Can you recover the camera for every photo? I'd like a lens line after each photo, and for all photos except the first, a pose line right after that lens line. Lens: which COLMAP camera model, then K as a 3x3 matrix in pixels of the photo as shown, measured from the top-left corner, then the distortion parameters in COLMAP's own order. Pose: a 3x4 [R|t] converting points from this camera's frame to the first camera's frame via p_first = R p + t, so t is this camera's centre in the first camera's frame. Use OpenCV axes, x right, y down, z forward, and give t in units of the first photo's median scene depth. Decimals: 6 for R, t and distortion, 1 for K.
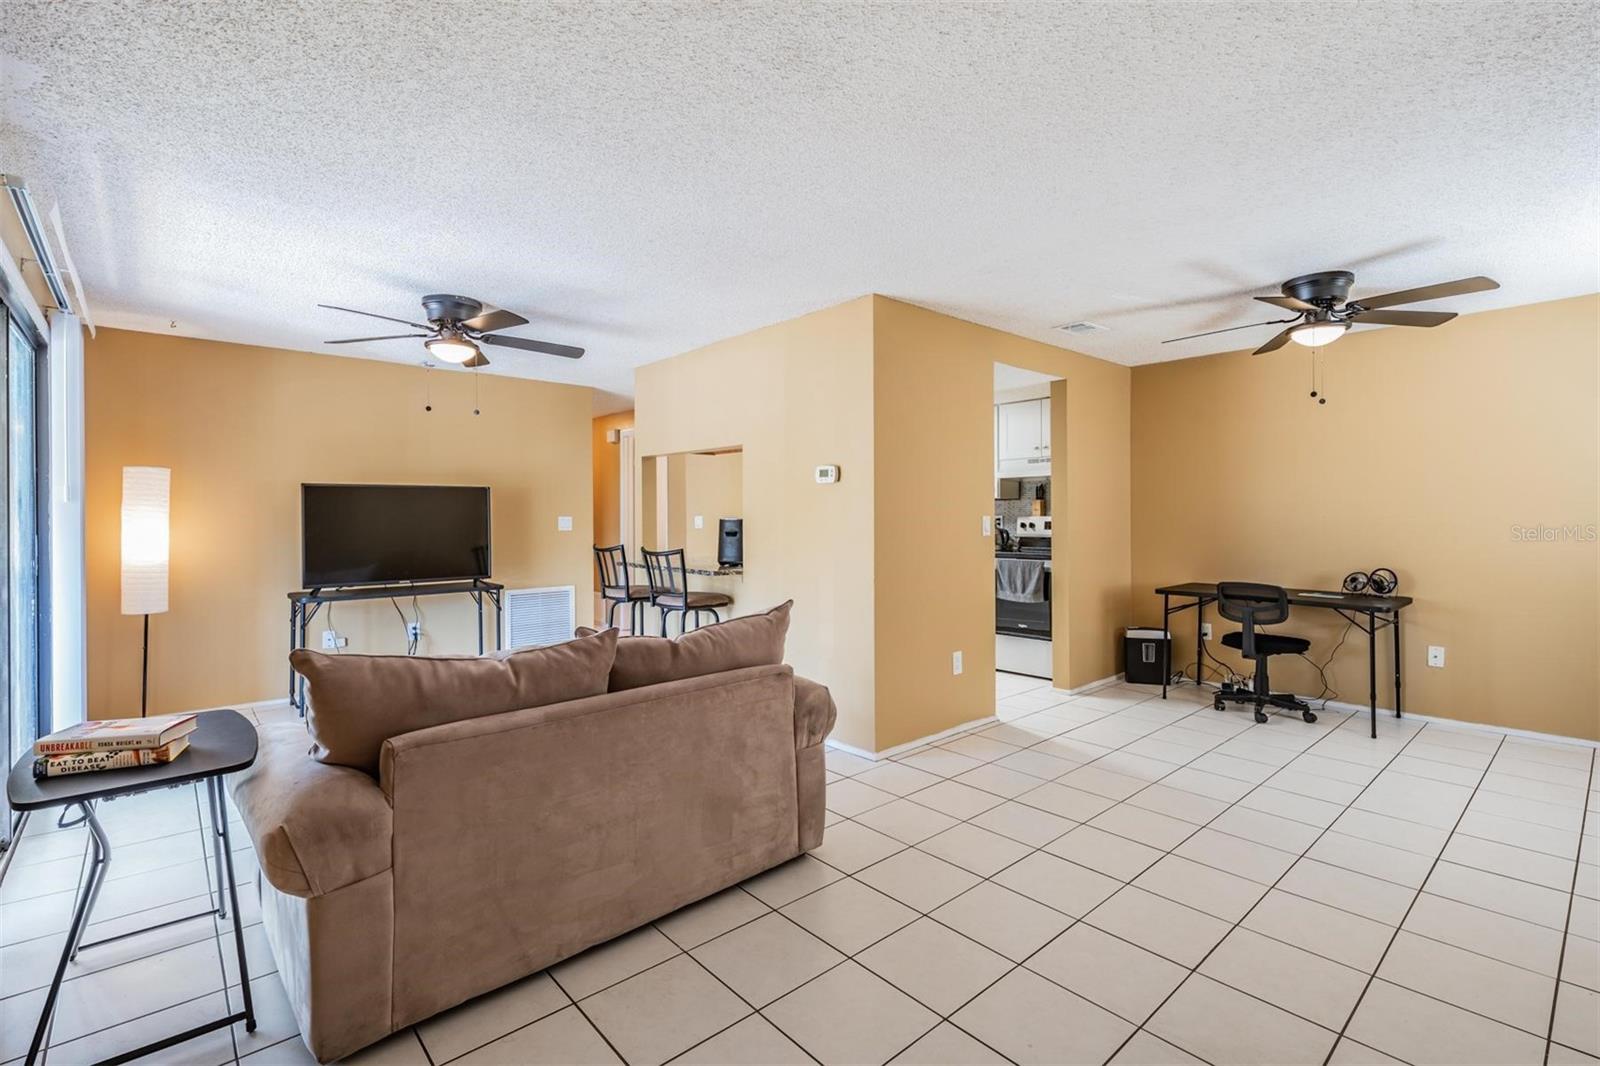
lens RADIAL K [[736.2, 0, 803.1], [0, 736.2, 512.1], [0, 0, 1]] dist [0.000961, 0.000168]
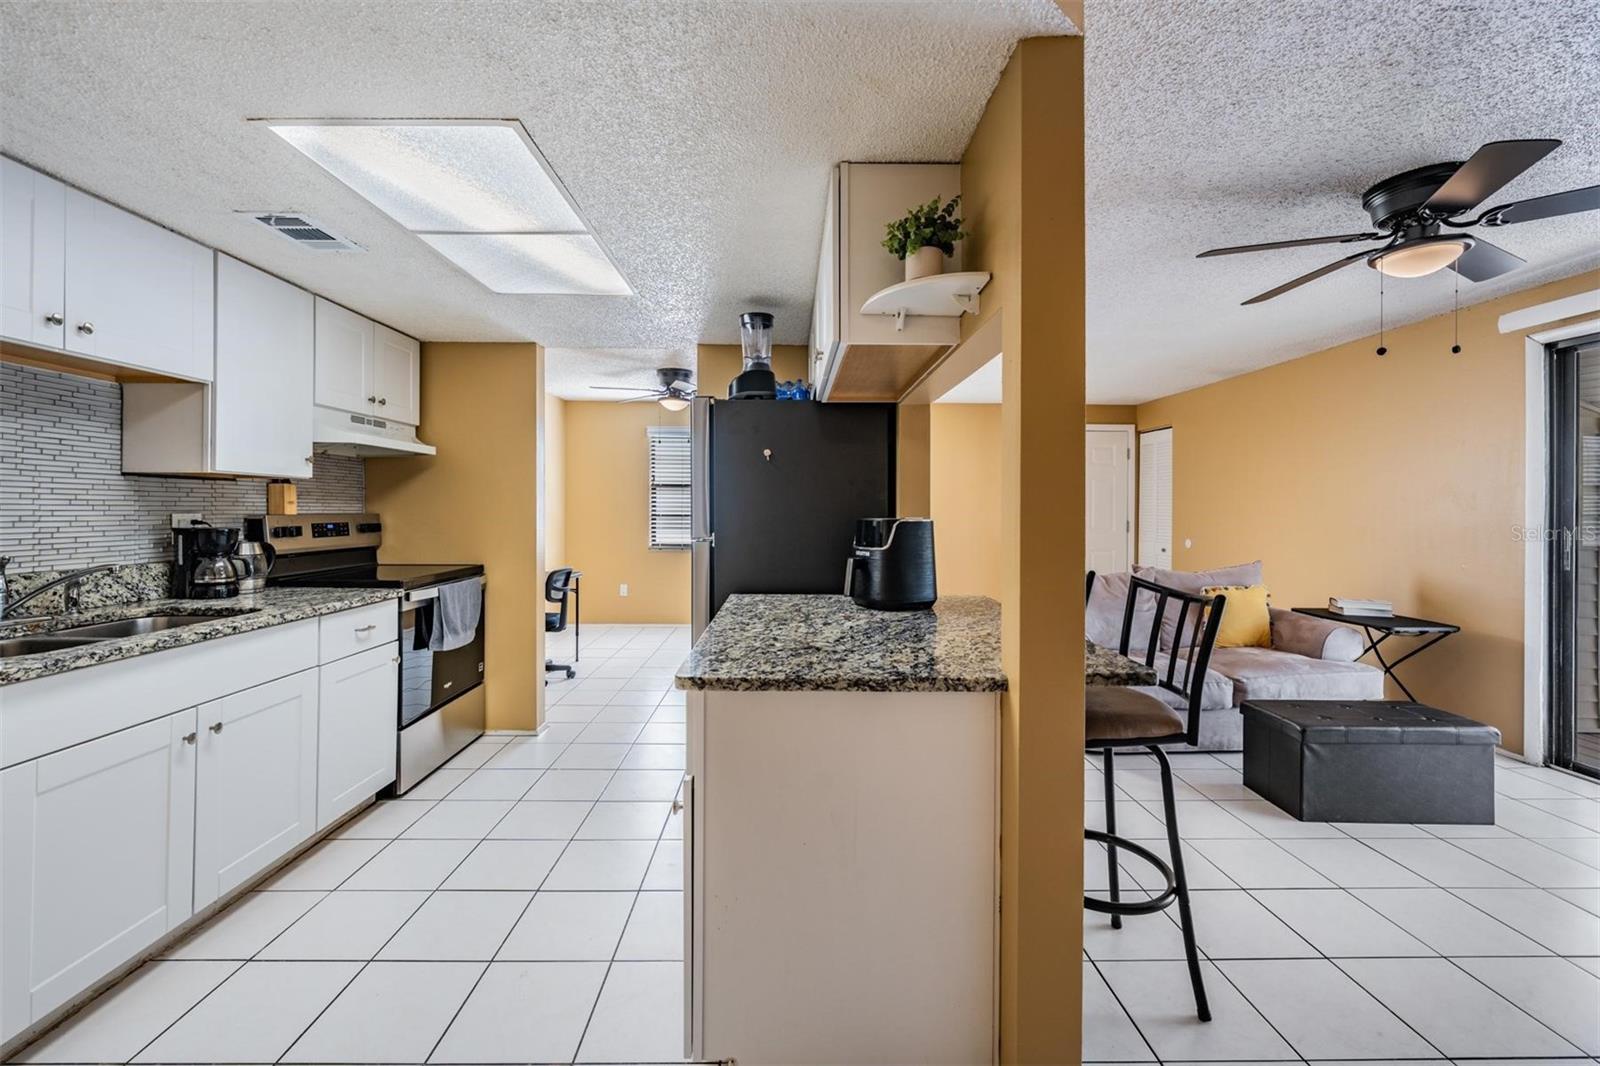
lens RADIAL K [[647.0, 0, 791.7], [0, 647.0, 511.6], [0, 0, 1]] dist [0.000098, -0.000160]
pose [[-0.746491, -0.001392, 0.665394, -0.368169], [-0.003103, 0.999994, -0.001388, 0.004321], [-0.665388, -0.003101, -0.746491, 1.492737]]
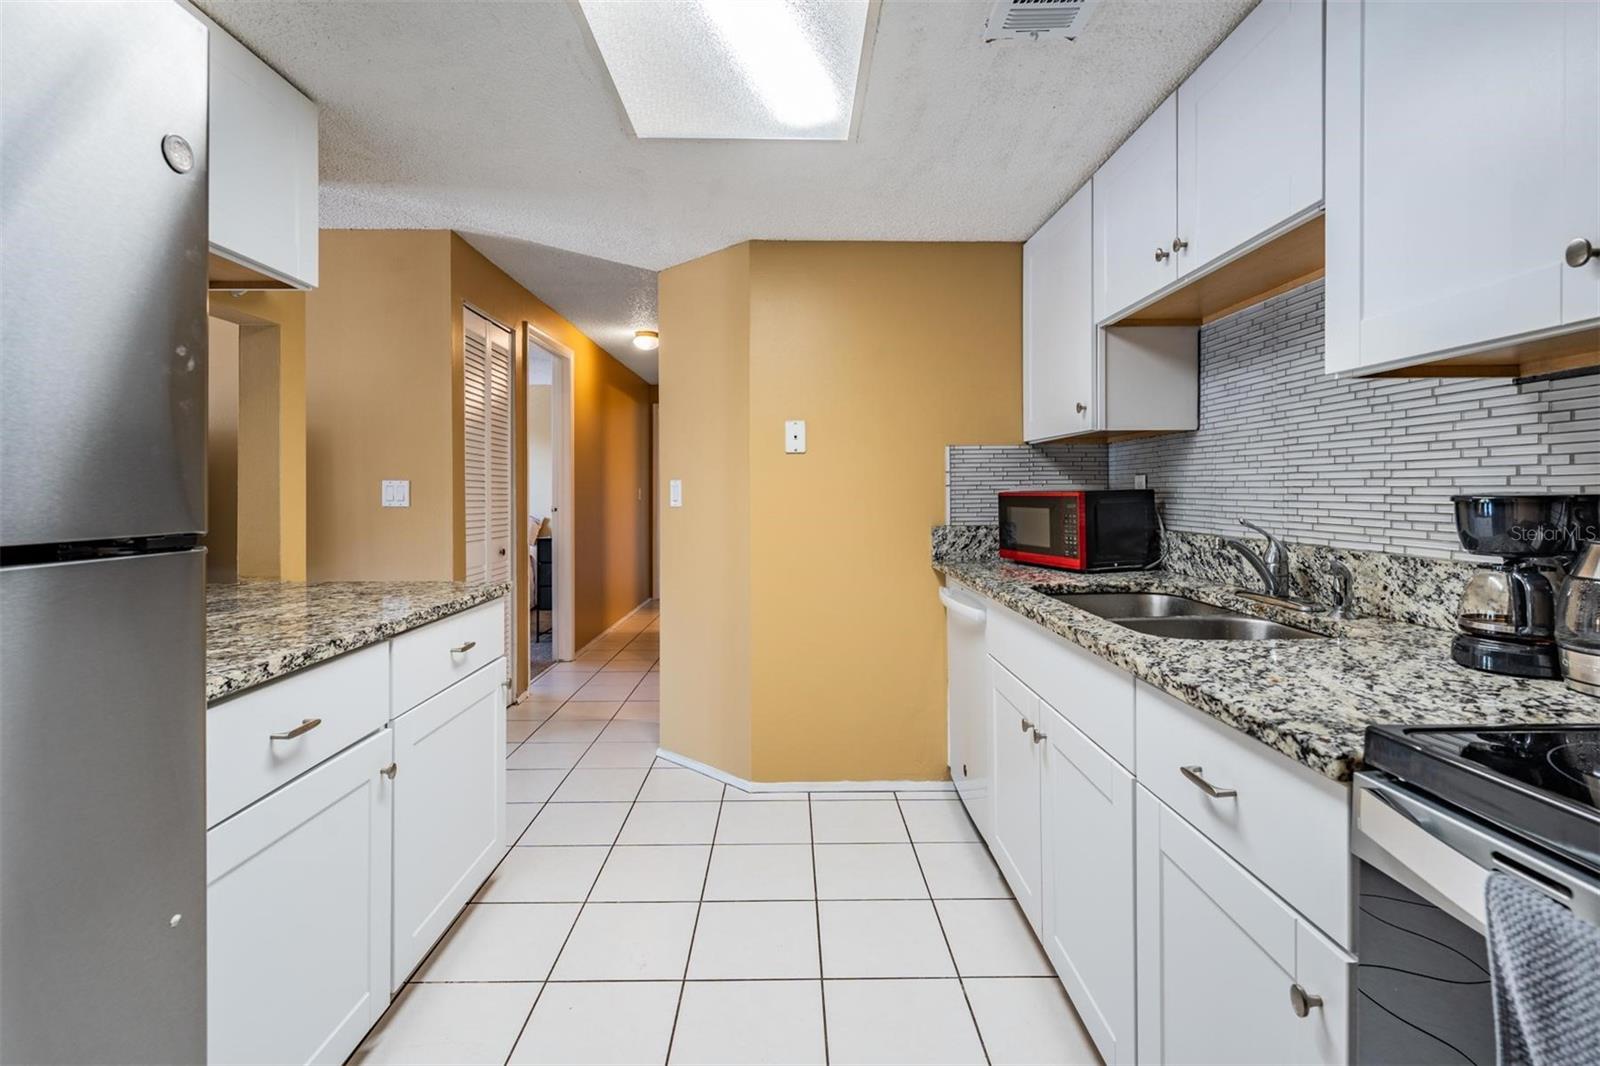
lens RADIAL K [[714.5, 0, 795.0], [0, 714.5, 500.8], [0, 0, 1]] dist [0.000782, -0.000480]
pose [[0.745505, 0.010475, -0.666417, 0.318792], [0.001326, 0.999851, 0.017199, 0.016271], [0.666498, -0.013706, 0.745381, 1.081457]]
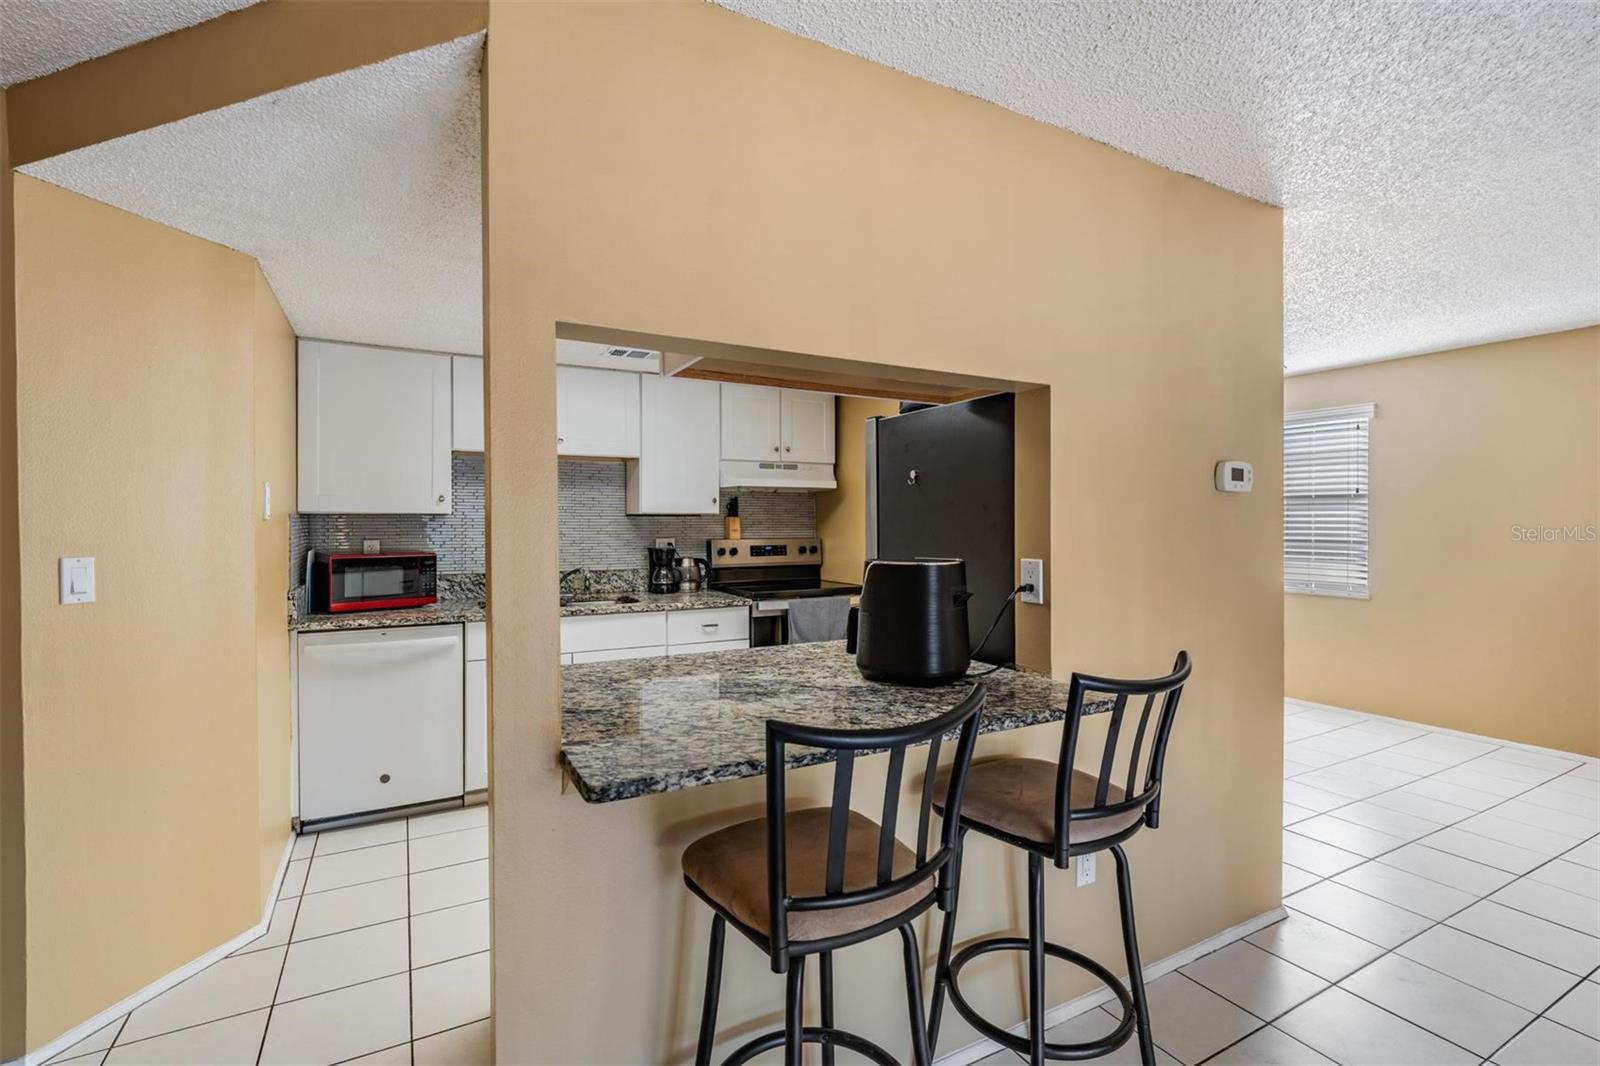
lens RADIAL K [[726.4, 0, 799.7], [0, 726.4, 530.0], [0, 0, 1]] dist [0.003927, -0.000186]
pose [[0.234998, -0.004422, 0.971986, -0.519405], [-0.001989, 0.999985, 0.005030, -0.009801], [-0.971994, -0.003115, 0.234986, 1.025720]]
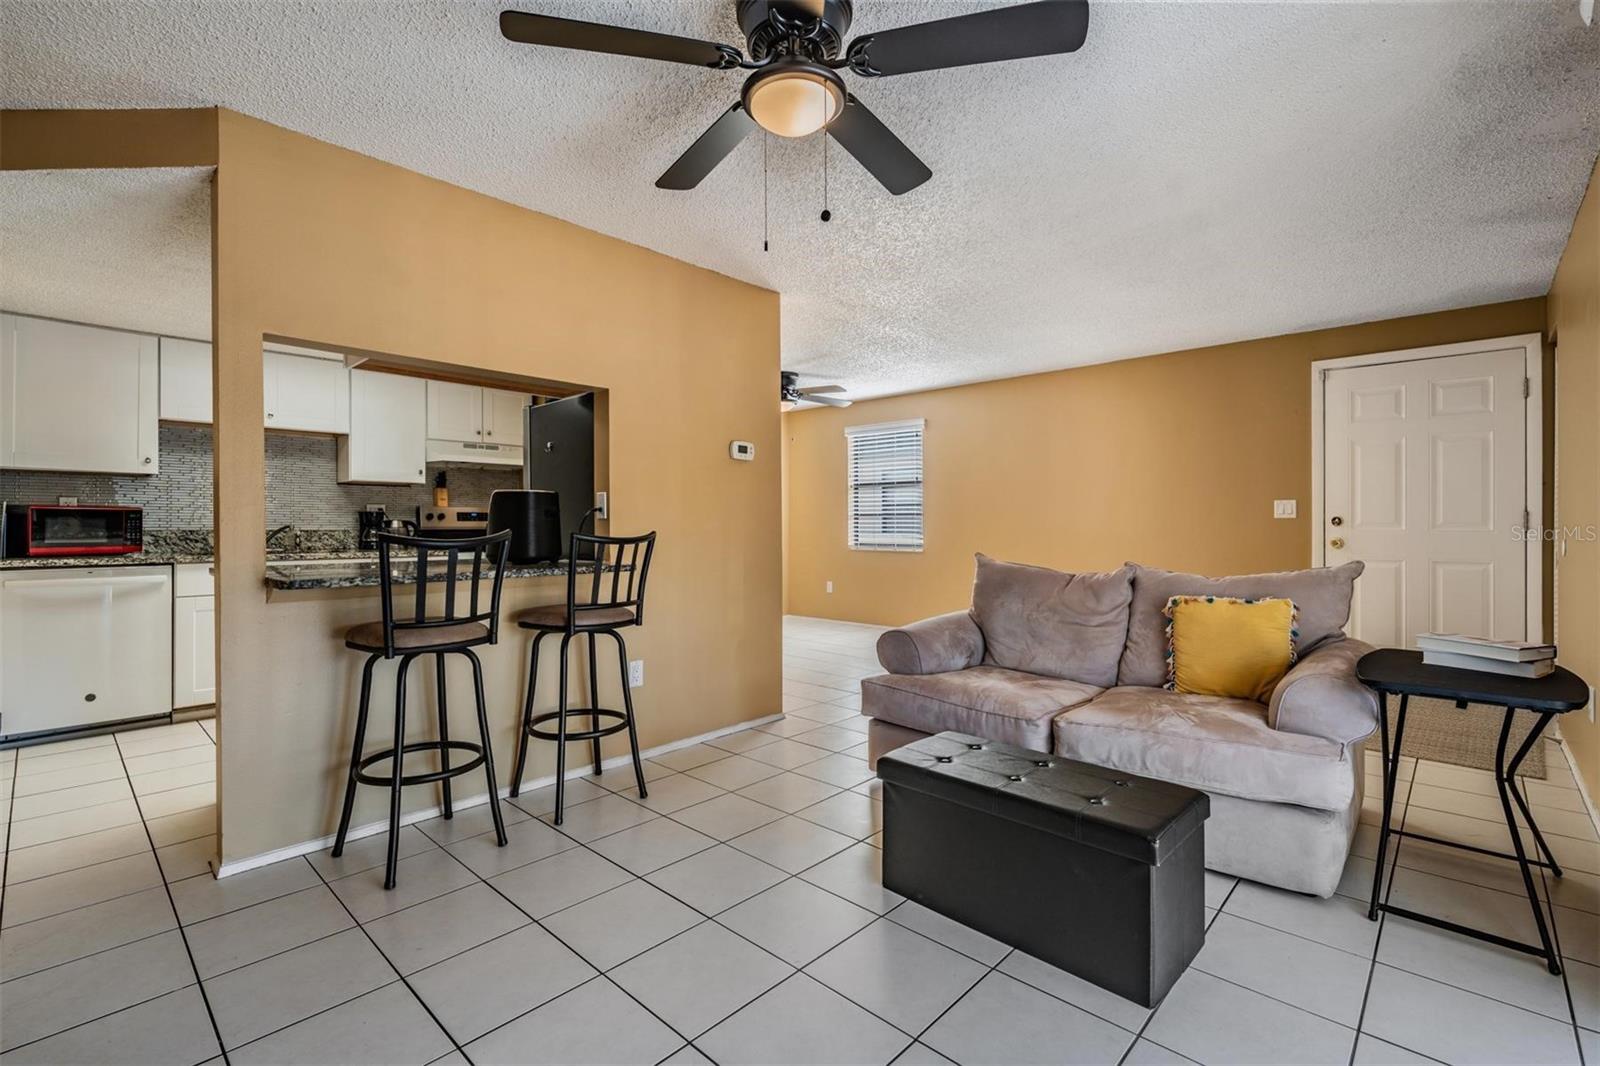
lens RADIAL K [[709.5, 0, 795.6], [0, 709.5, 526.8], [0, 0, 1]] dist [0.000925, -0.000582]
pose [[-0.076820, 0.003618, 0.997038, -0.779388], [-0.000085, 0.999993, -0.003636, 0.045317], [-0.997045, -0.000364, -0.076819, 0.857515]]
